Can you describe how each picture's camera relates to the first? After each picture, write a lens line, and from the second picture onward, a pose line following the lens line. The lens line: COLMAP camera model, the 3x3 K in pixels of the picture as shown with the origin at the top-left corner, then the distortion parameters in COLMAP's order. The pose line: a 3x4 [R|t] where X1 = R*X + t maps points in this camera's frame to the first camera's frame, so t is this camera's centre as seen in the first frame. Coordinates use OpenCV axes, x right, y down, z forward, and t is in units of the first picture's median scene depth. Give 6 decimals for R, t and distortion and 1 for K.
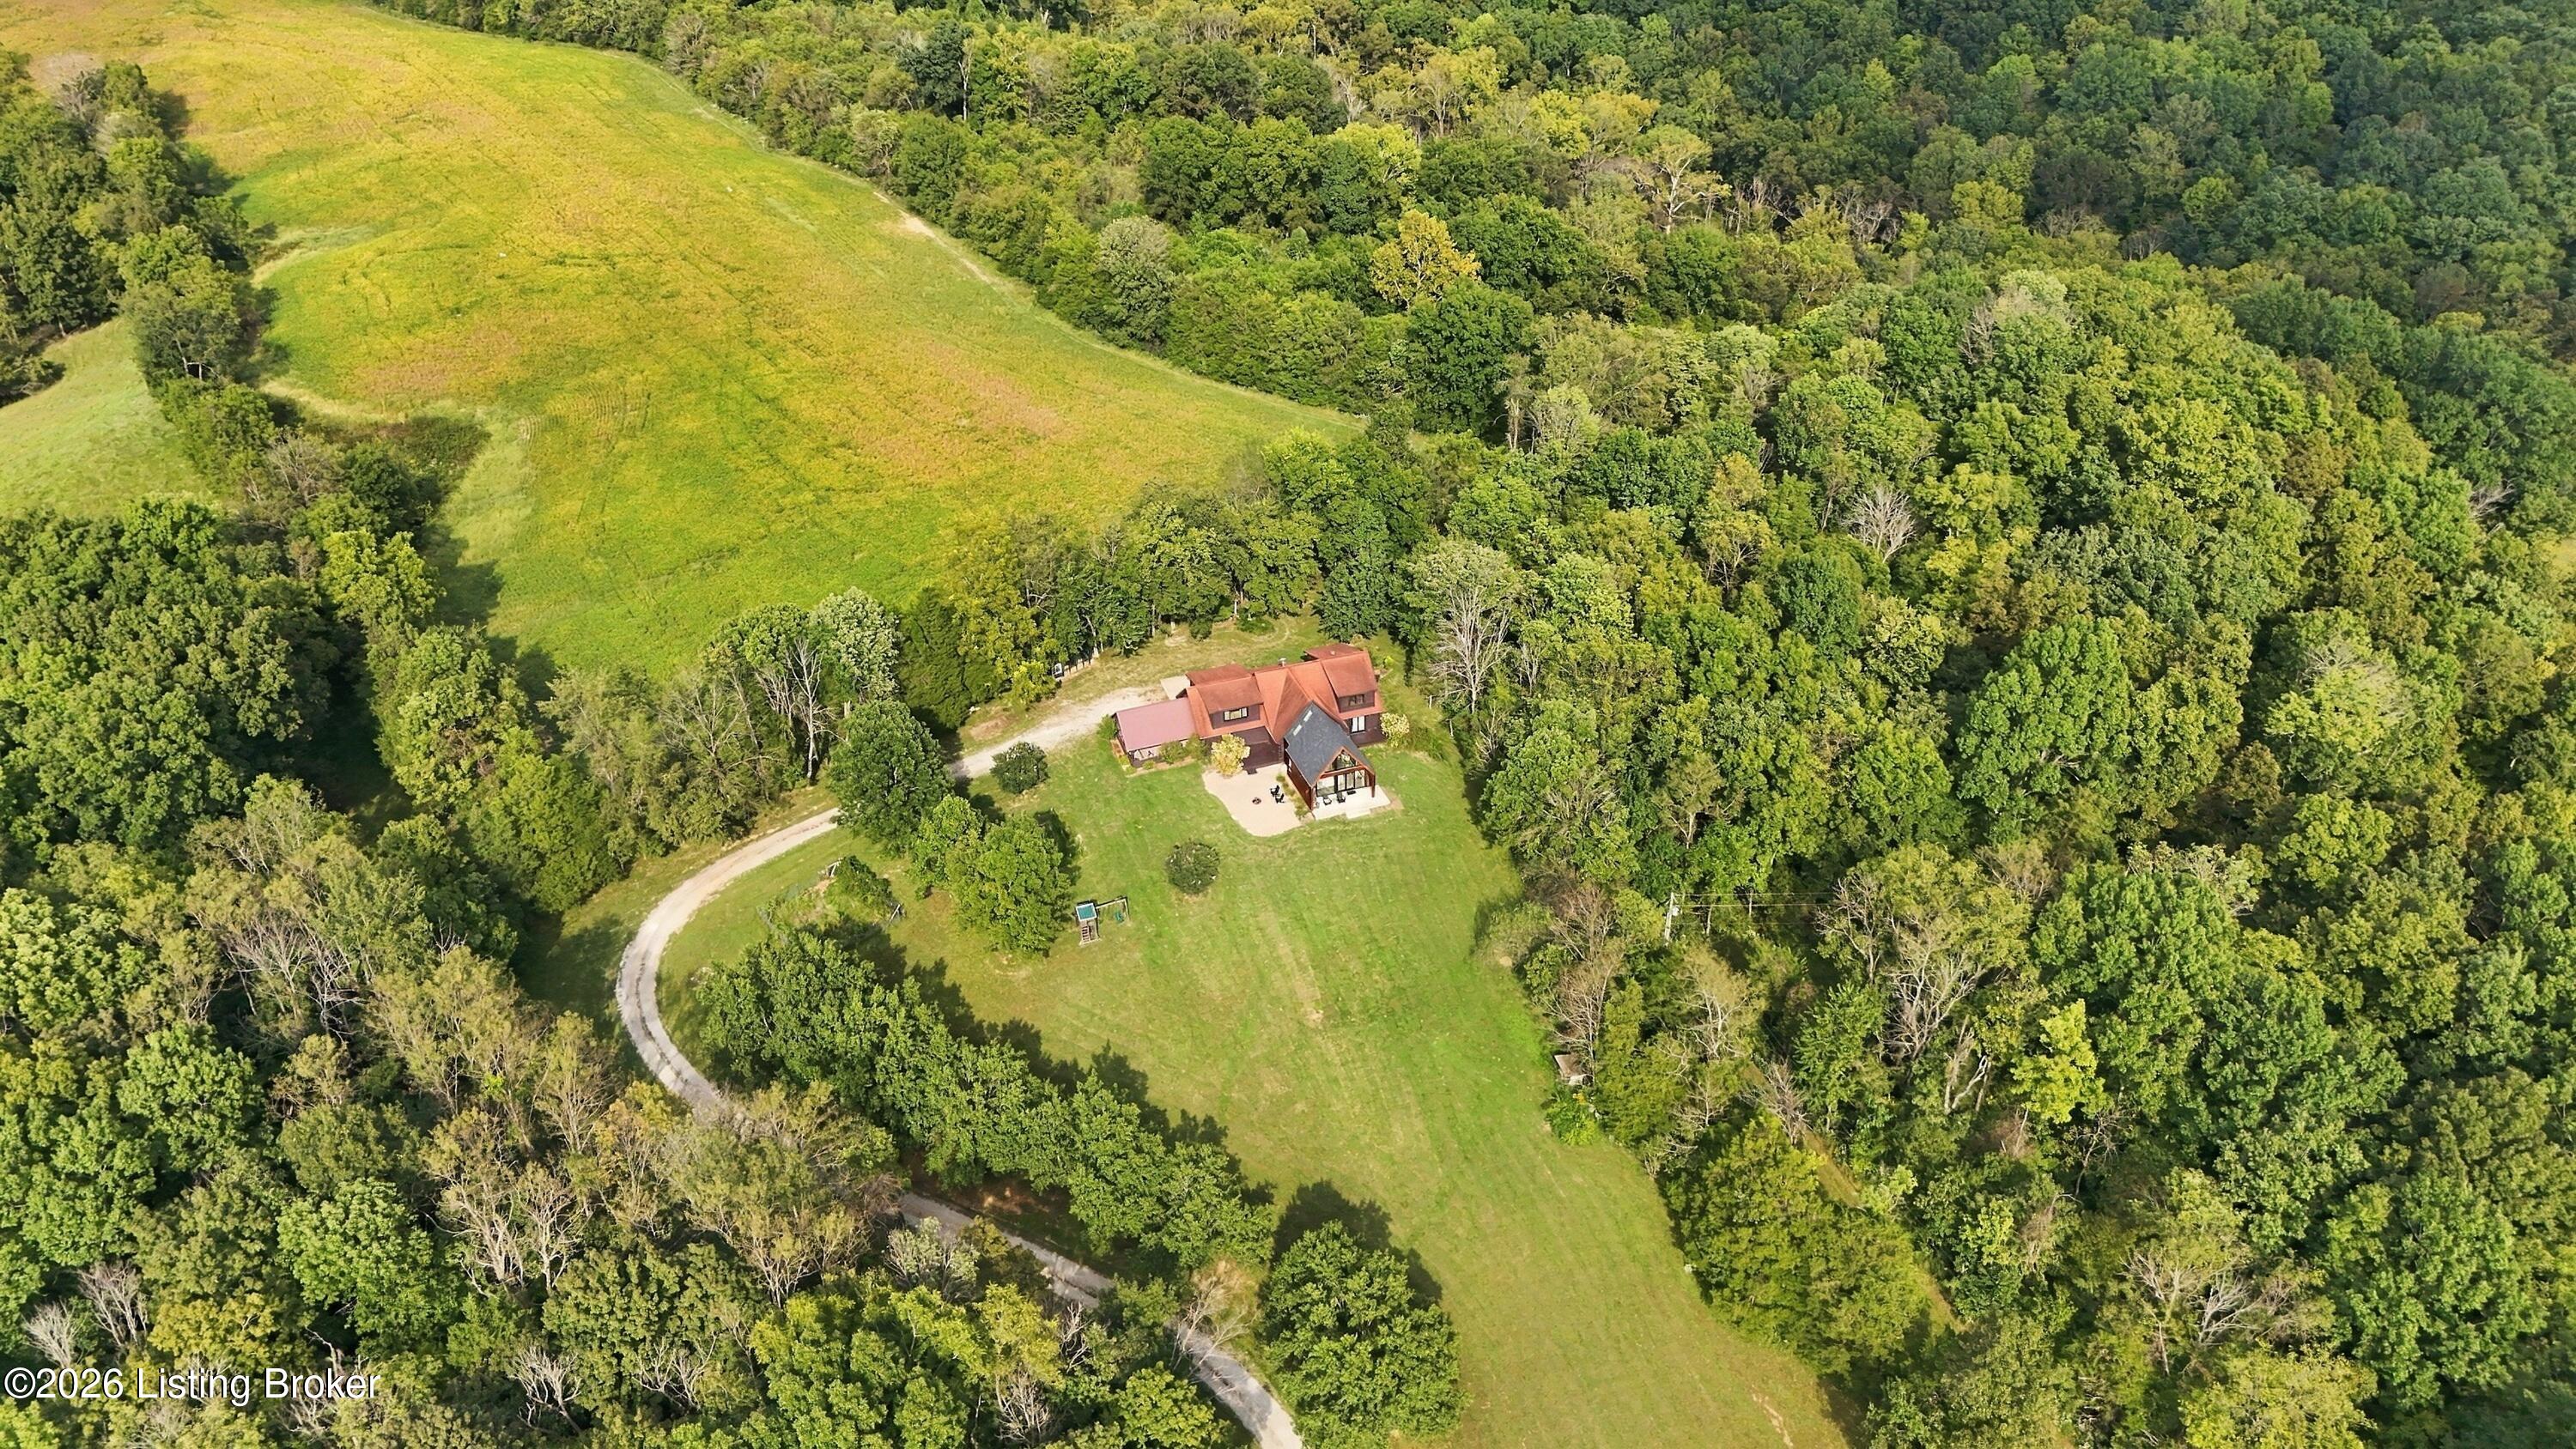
lens RADIAL K [[1874.5, 0, 1288.0], [0, 1874.5, 724.5], [0, 0, 1]] dist [-0.000452, -0.001199]
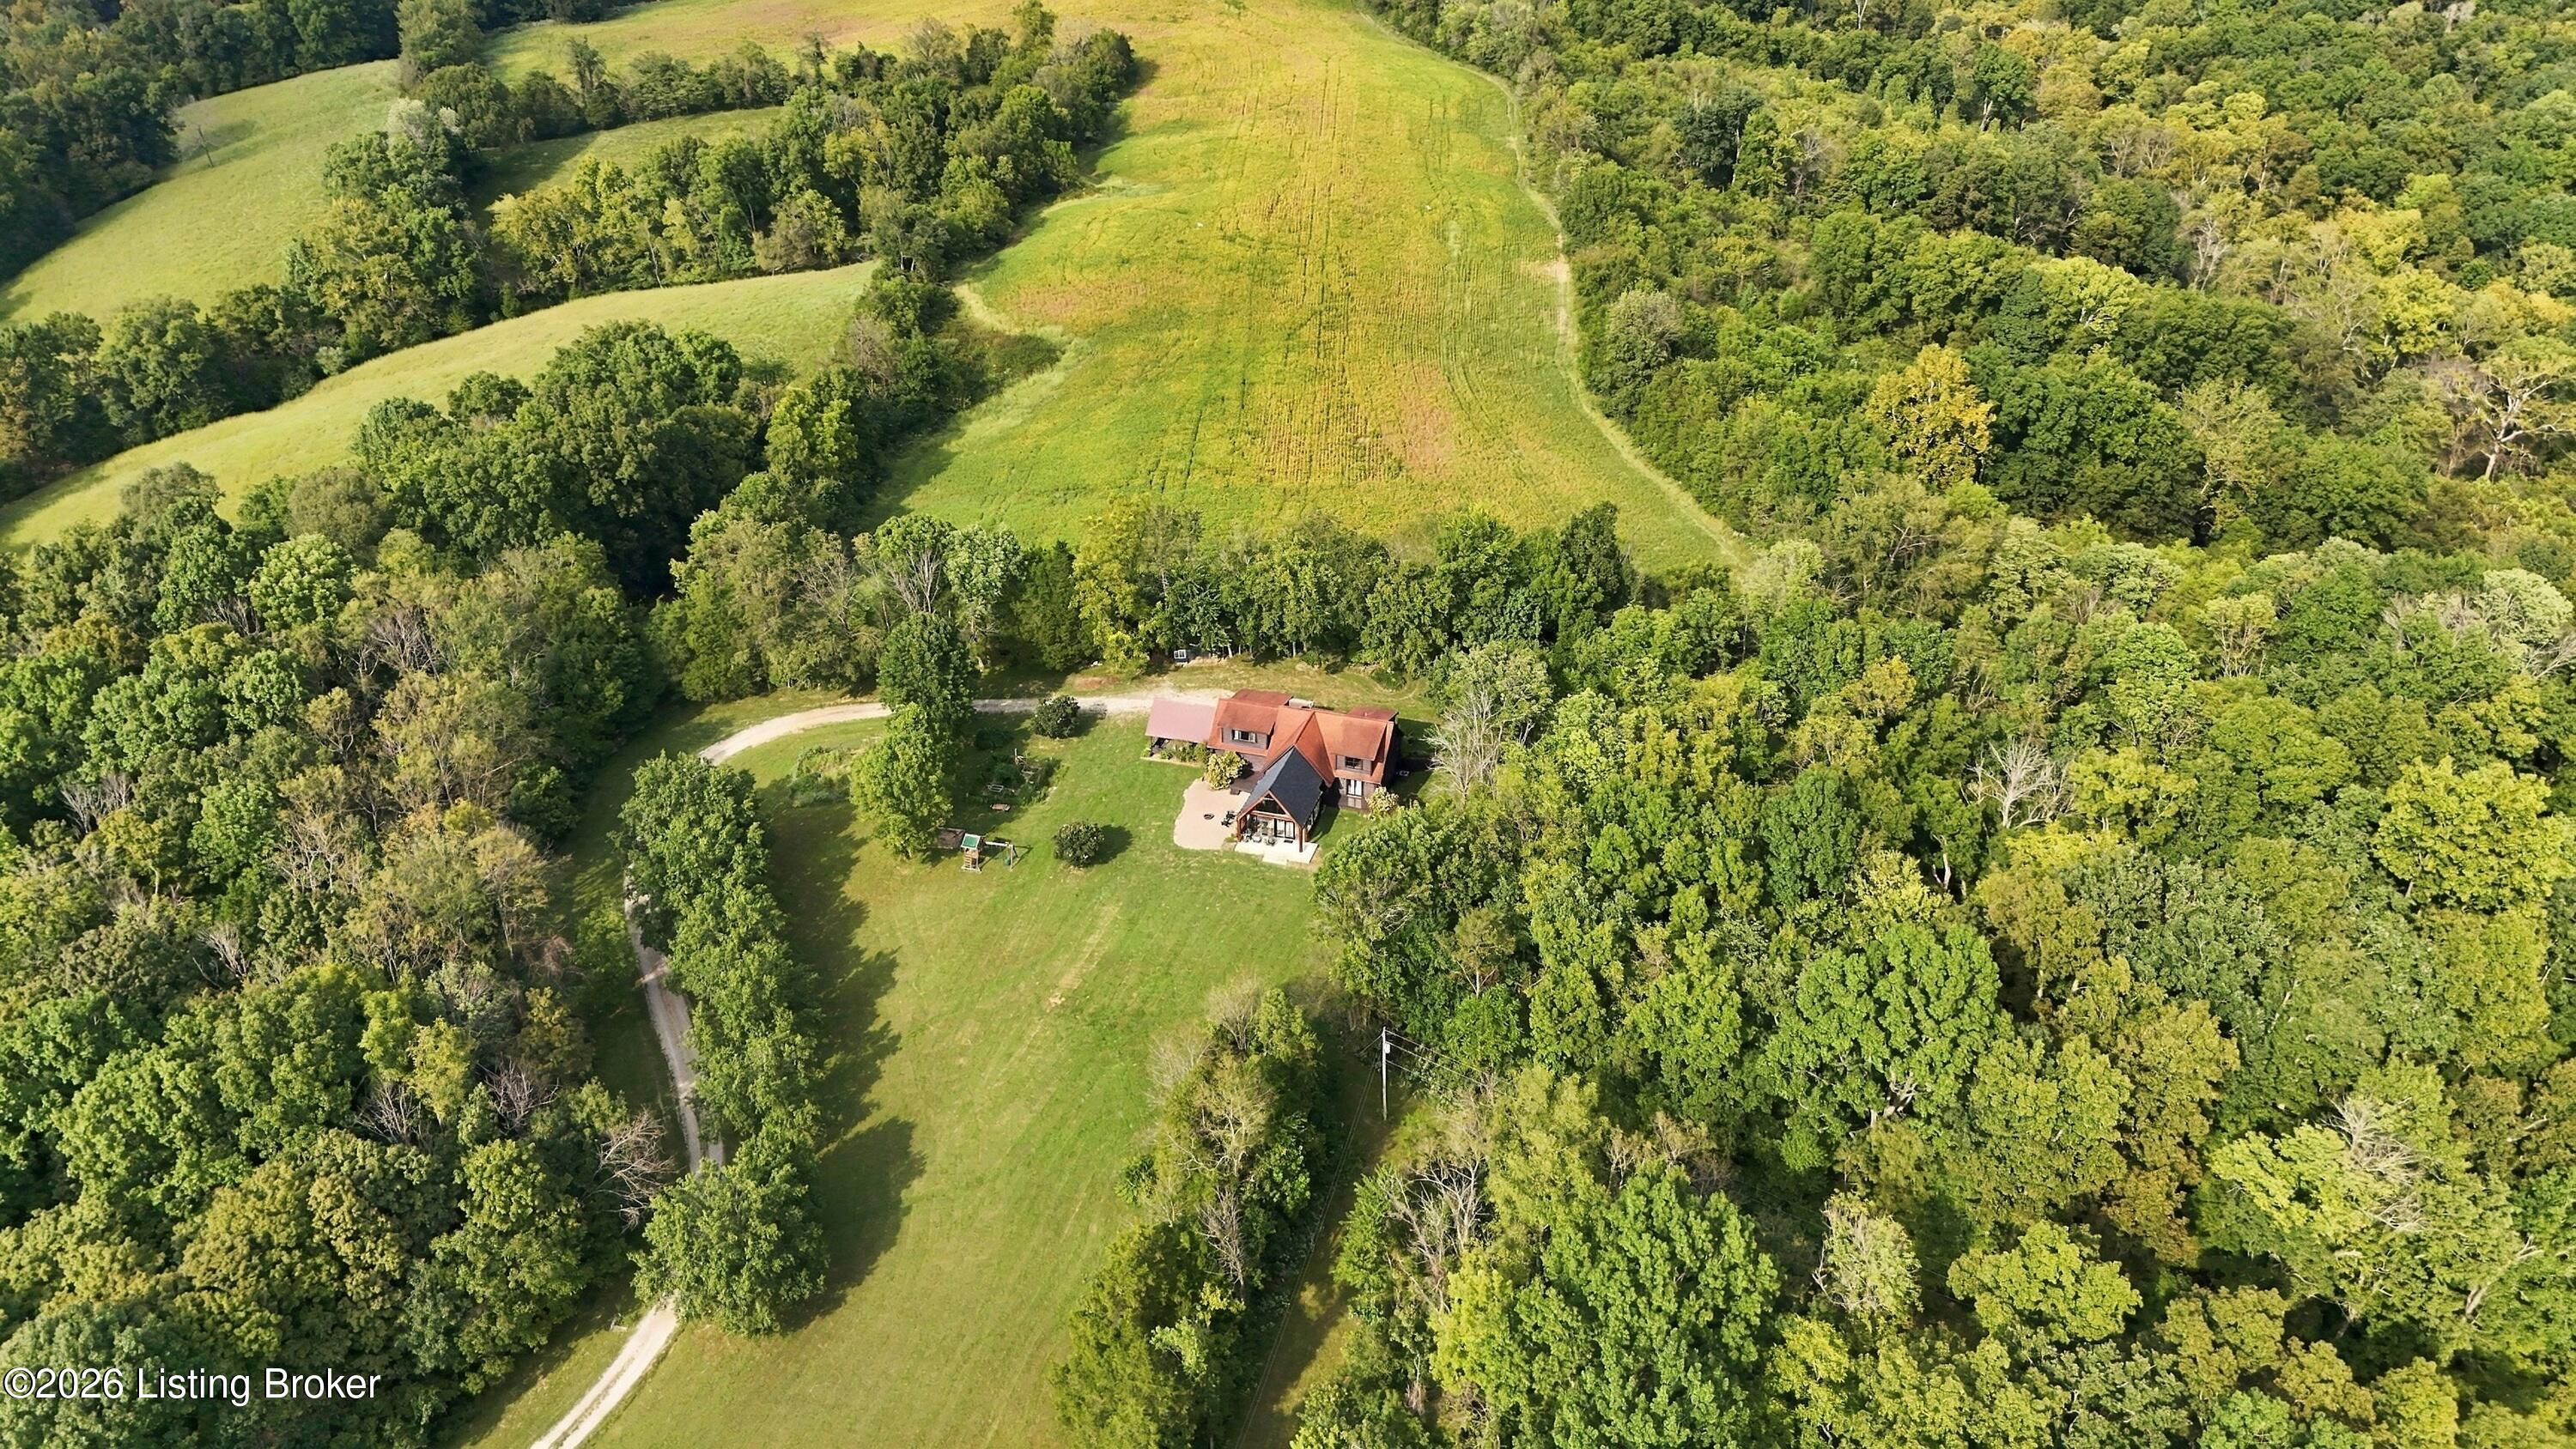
lens RADIAL K [[1906.6, 0, 1288.0], [0, 1906.6, 724.5], [0, 0, 1]] dist [0.026273, -0.001934]
pose [[0.797279, 0.309287, -0.518352, 0.530166], [-0.327861, 0.942923, 0.058334, -0.080218], [0.506808, 0.123439, 0.853176, 0.116542]]
